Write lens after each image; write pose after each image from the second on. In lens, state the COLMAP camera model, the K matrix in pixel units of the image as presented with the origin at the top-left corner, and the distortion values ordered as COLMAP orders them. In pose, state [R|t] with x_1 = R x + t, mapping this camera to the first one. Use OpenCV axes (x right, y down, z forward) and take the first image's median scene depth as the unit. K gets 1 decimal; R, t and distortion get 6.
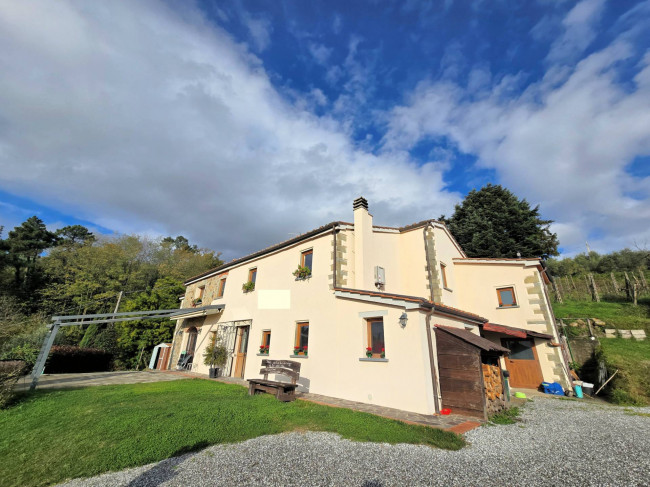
lens RADIAL K [[263.5, 0, 325.0], [0, 263.5, 243.5], [0, 0, 1]] dist [0.001420, -0.000065]
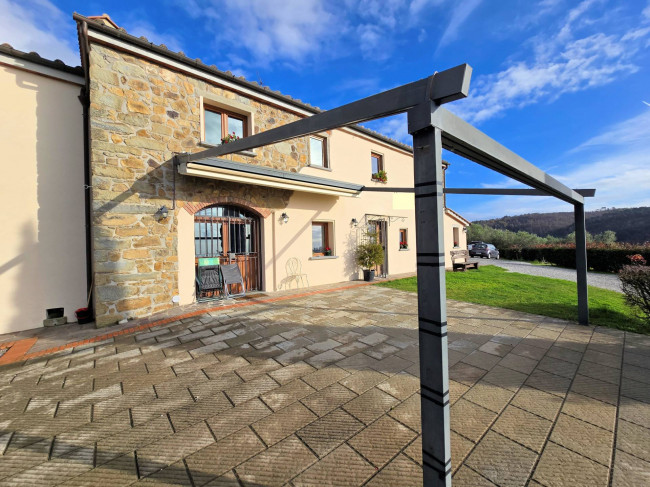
lens RADIAL K [[261.7, 0, 324.3], [0, 261.7, 249.3], [0, 0, 1]] dist [-0.026392, 0.011827]
pose [[0.139690, -0.044843, 0.989179, -1.201752], [-0.365587, 0.926058, 0.093609, 0.386116], [-0.920235, -0.374707, 0.112967, 1.042048]]
